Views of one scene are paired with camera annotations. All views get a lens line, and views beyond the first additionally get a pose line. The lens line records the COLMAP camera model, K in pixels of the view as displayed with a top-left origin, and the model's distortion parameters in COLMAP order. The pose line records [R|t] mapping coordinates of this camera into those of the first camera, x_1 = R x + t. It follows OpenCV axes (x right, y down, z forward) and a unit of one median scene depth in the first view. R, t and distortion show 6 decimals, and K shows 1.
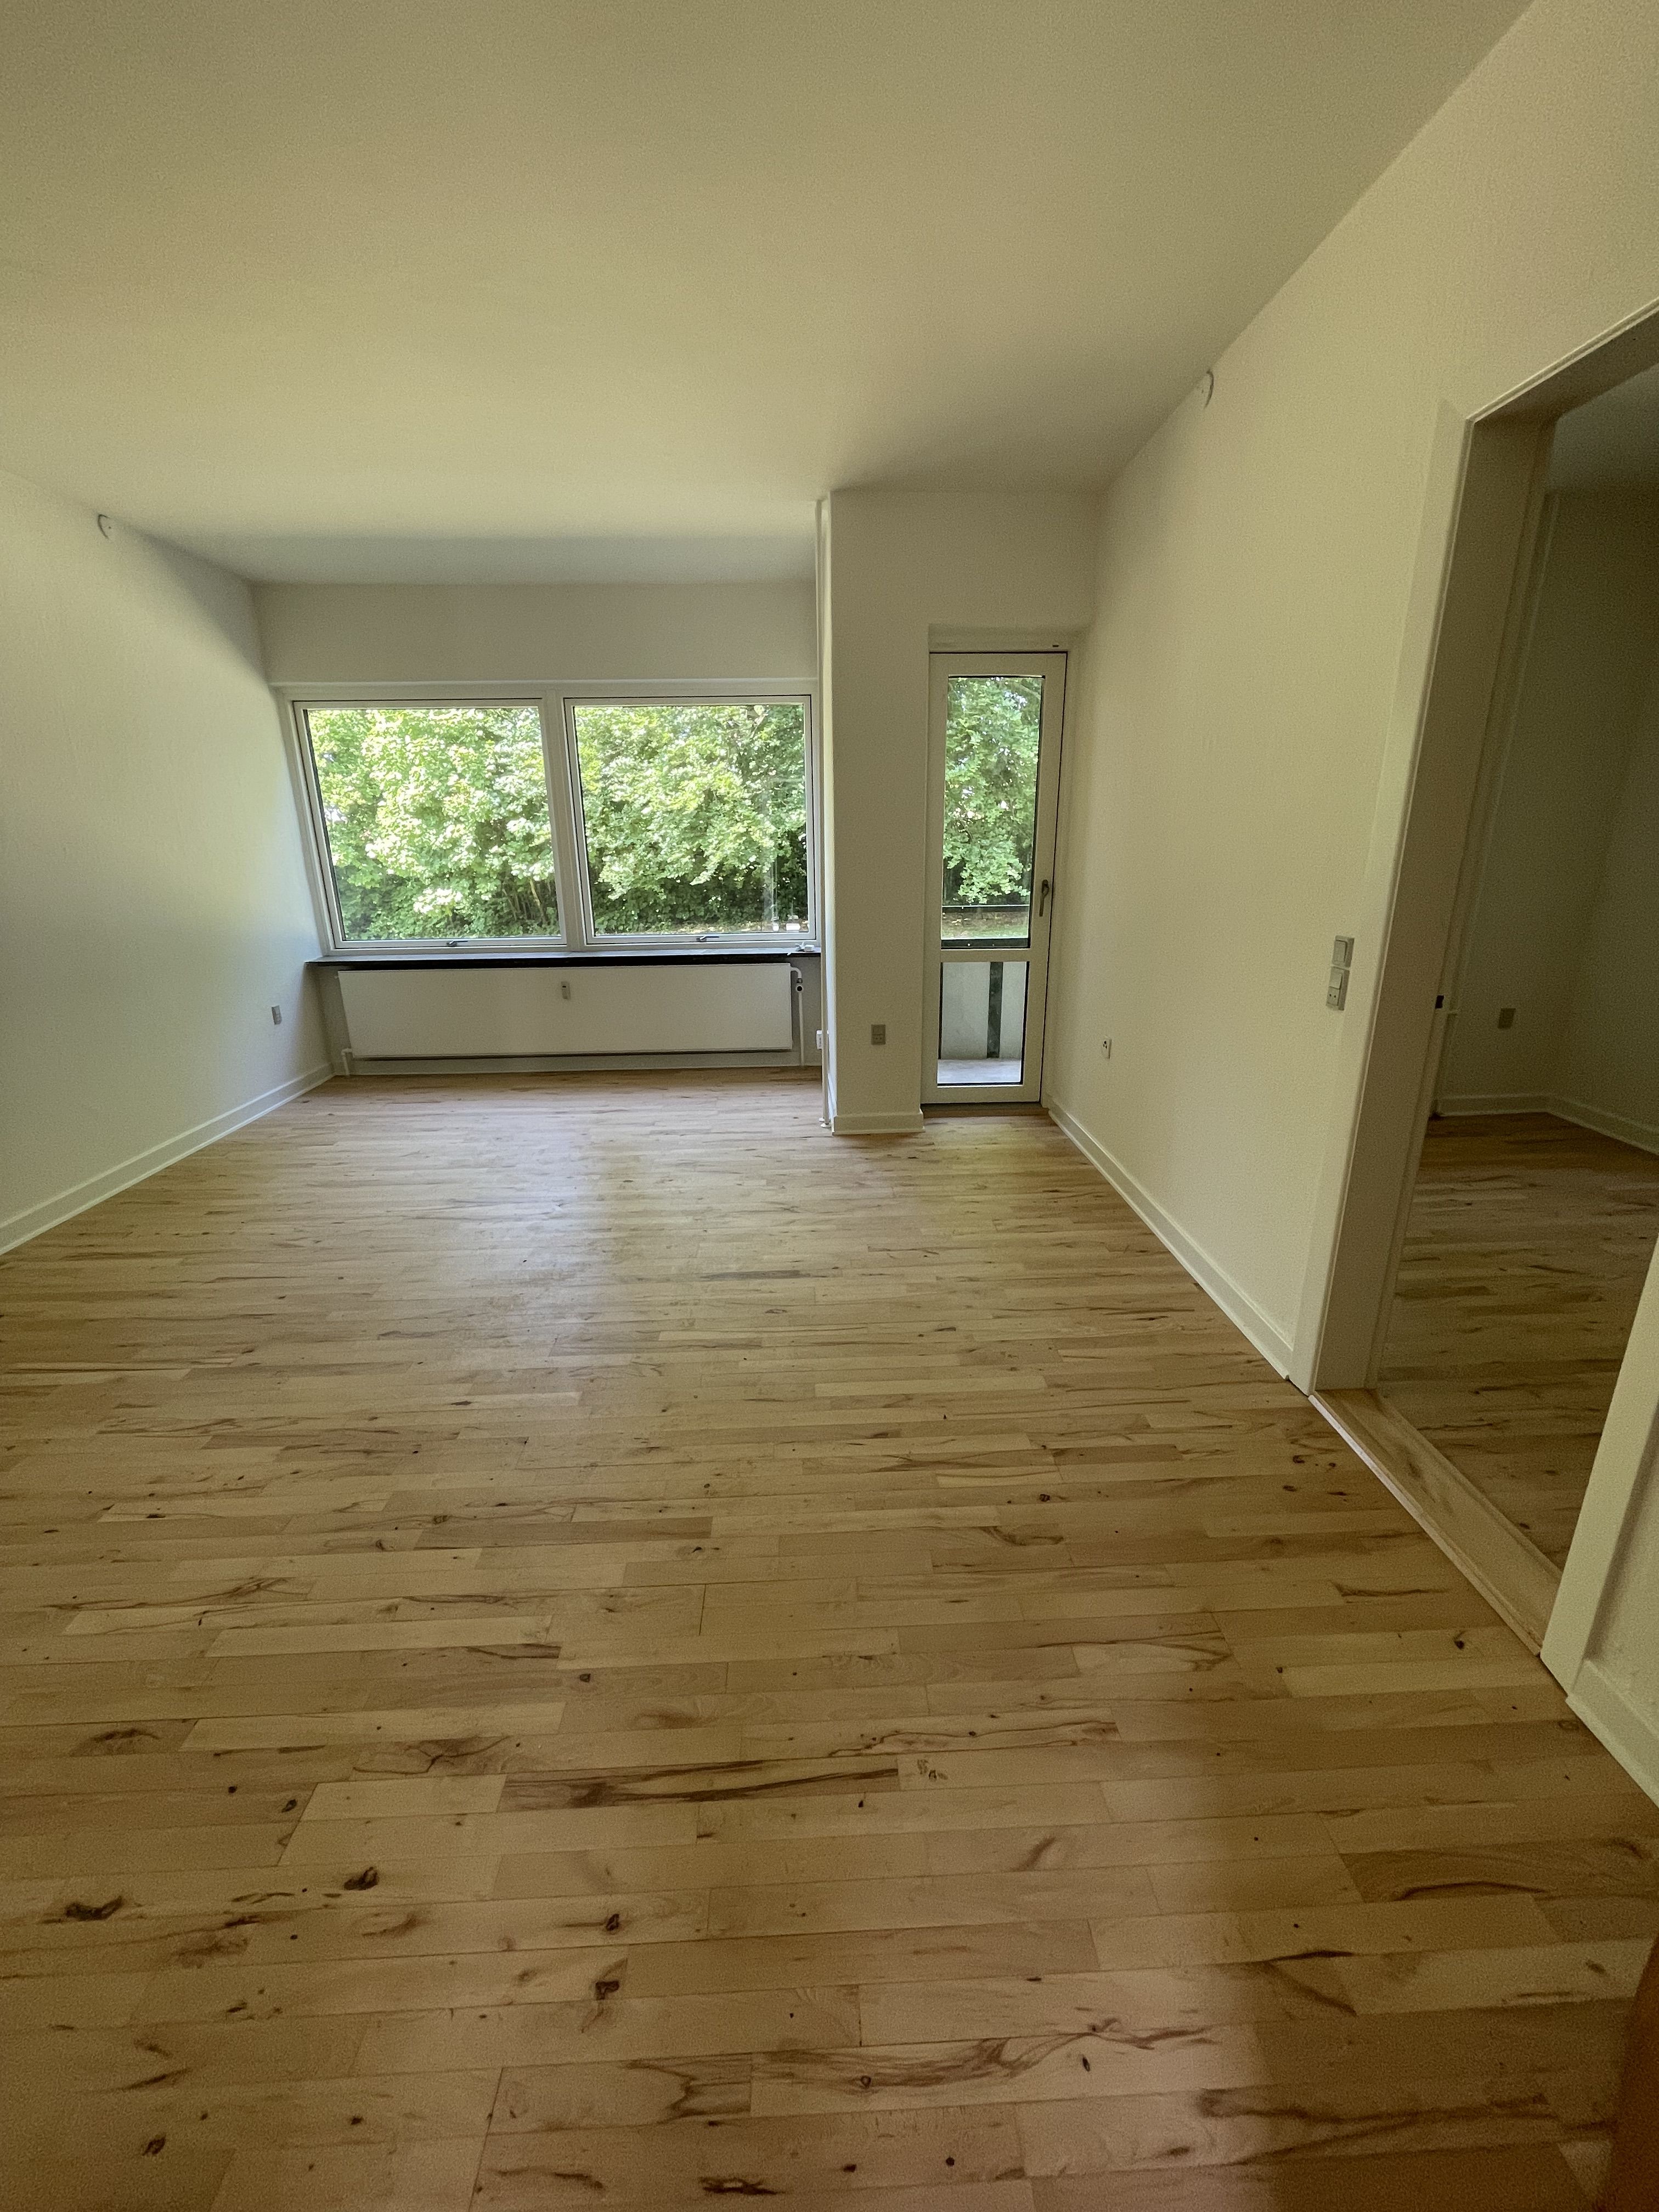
lens RADIAL K [[896.4, 0, 834.1], [0, 896.4, 1109.7], [0, 0, 1]] dist [-0.001492, -0.000075]
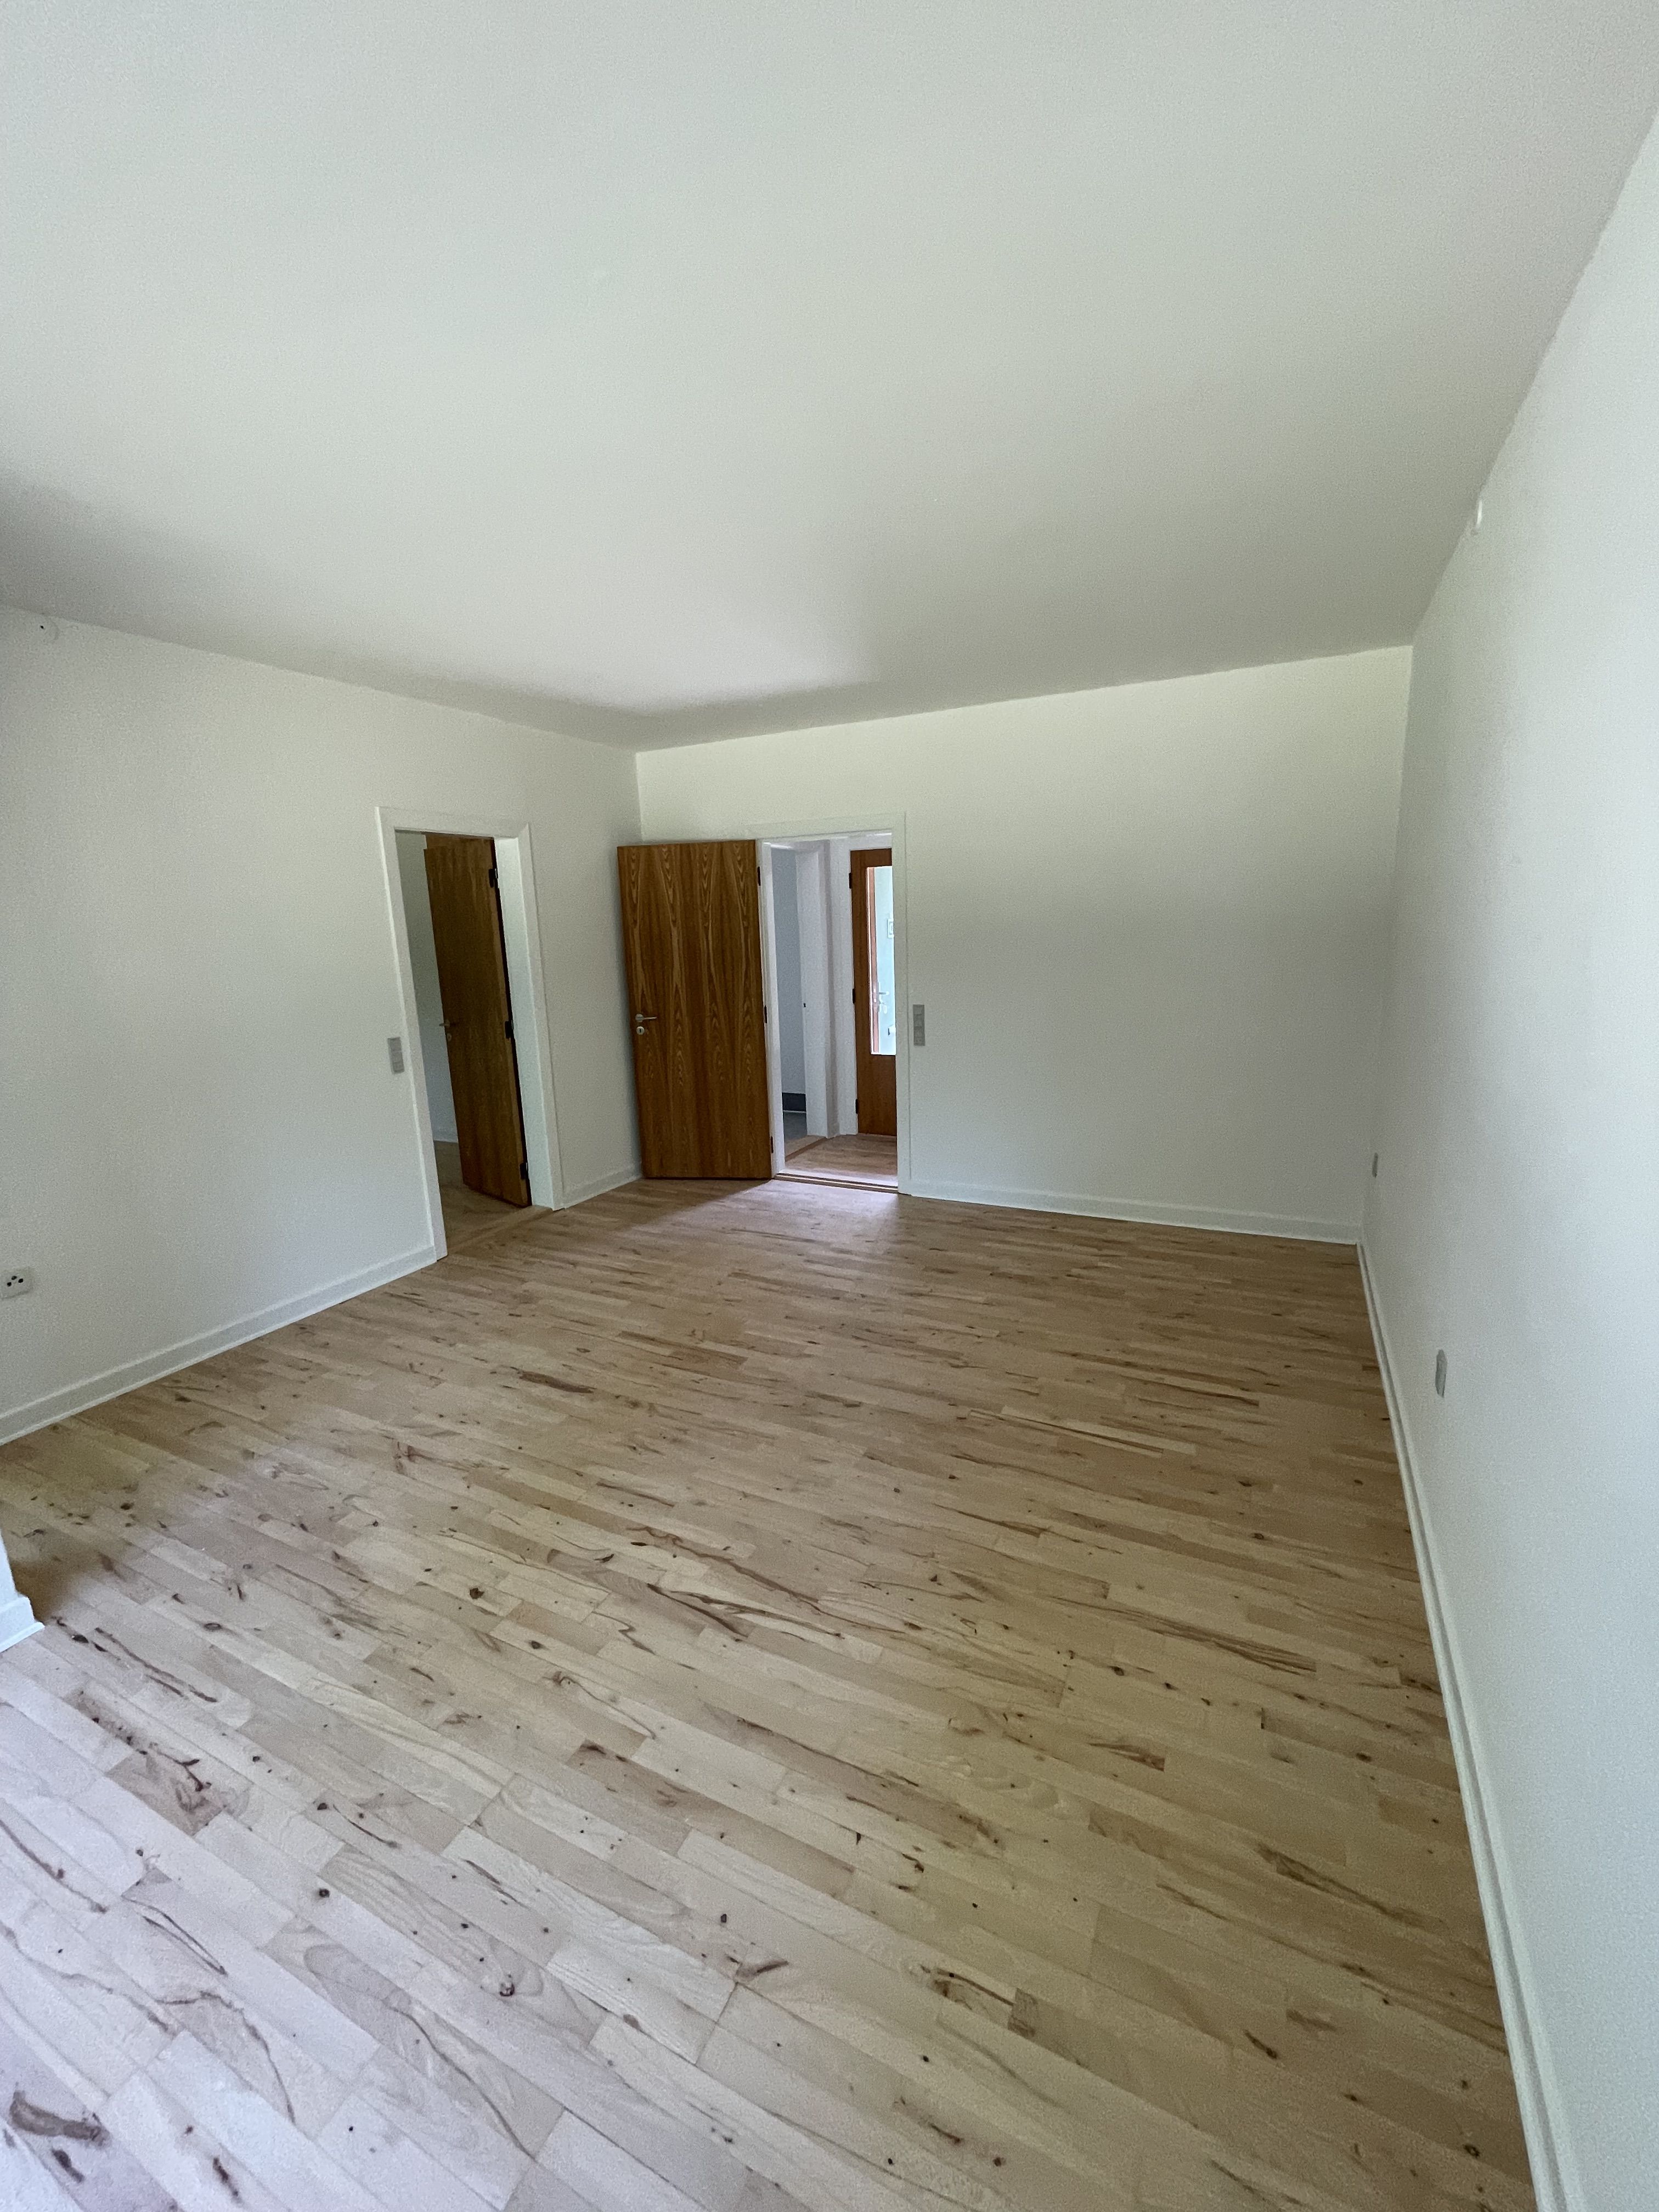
lens RADIAL K [[896.4, 0, 834.1], [0, 896.4, 1109.7], [0, 0, 1]] dist [-0.001492, -0.000075]
pose [[-0.878134, -0.060454, 0.474580, -0.846438], [0.181807, 0.875396, 0.447916, -0.512588], [-0.442524, 0.479612, -0.757724, 1.438071]]
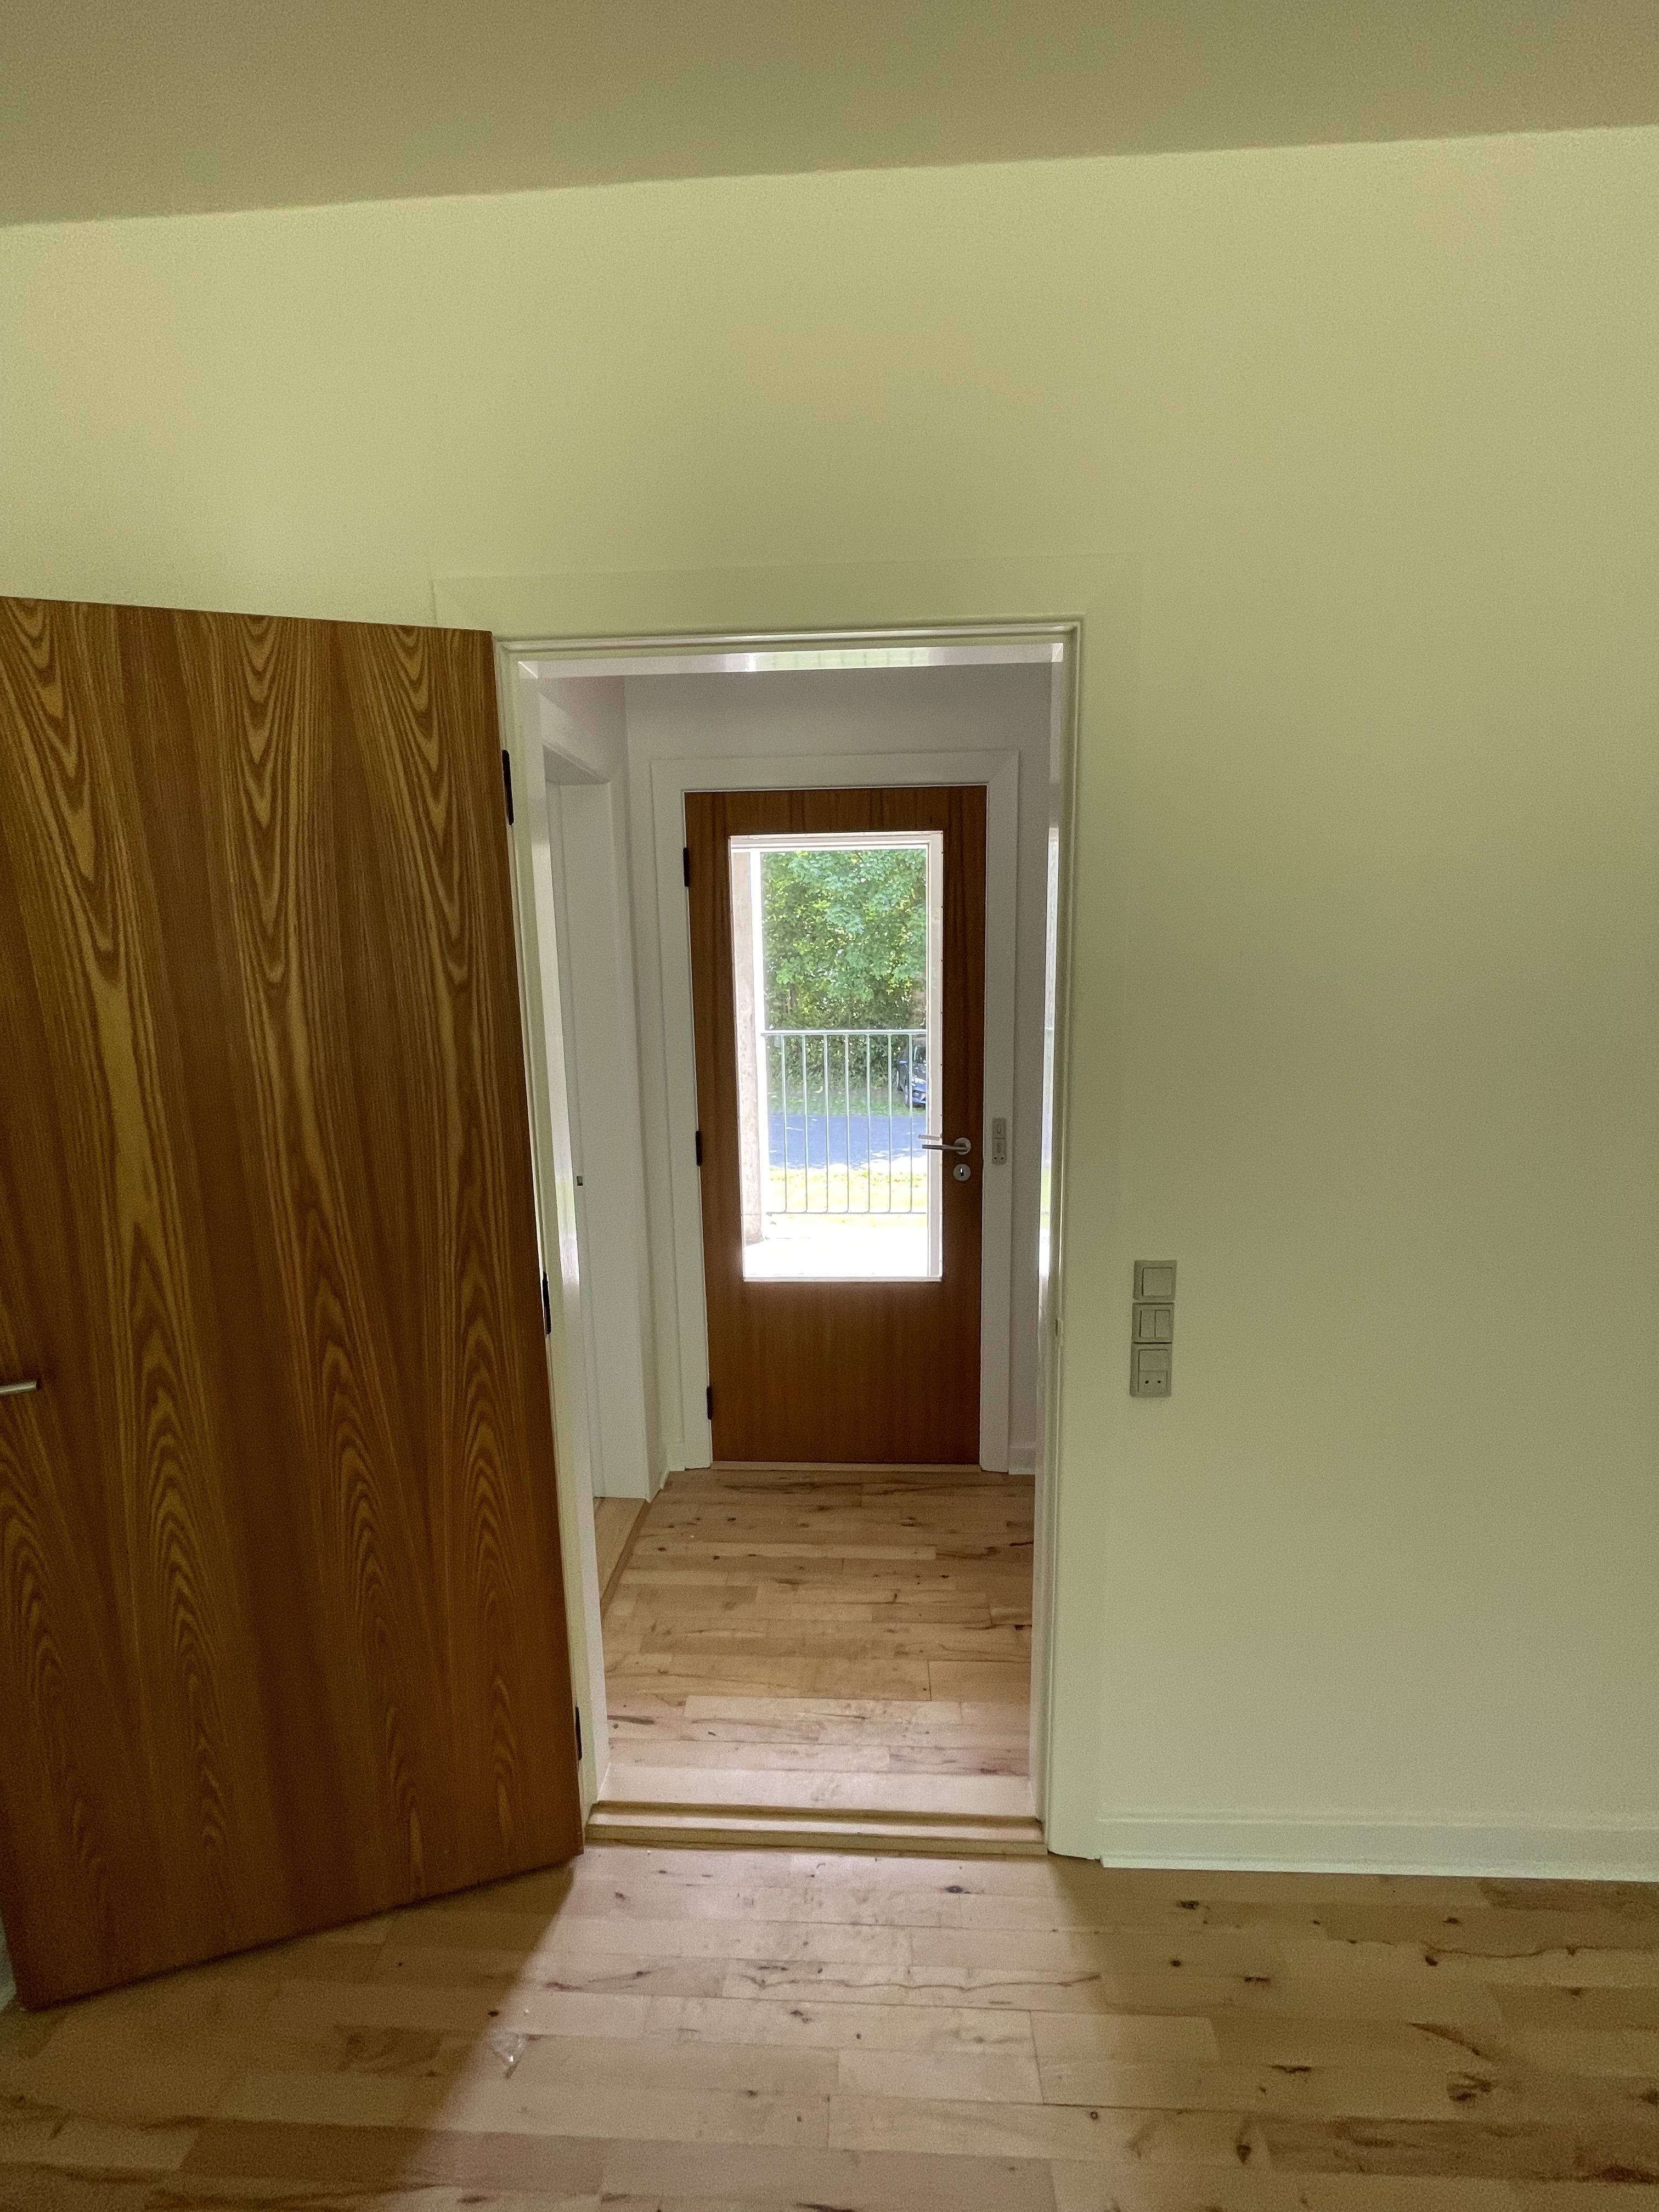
lens RADIAL K [[896.4, 0, 834.1], [0, 896.4, 1109.7], [0, 0, 1]] dist [-0.001492, -0.000075]
pose [[-0.996184, 0.012290, 0.086404, -0.082202], [0.050125, 0.891024, 0.451180, -0.214328], [-0.071443, 0.453789, -0.888240, 0.446389]]
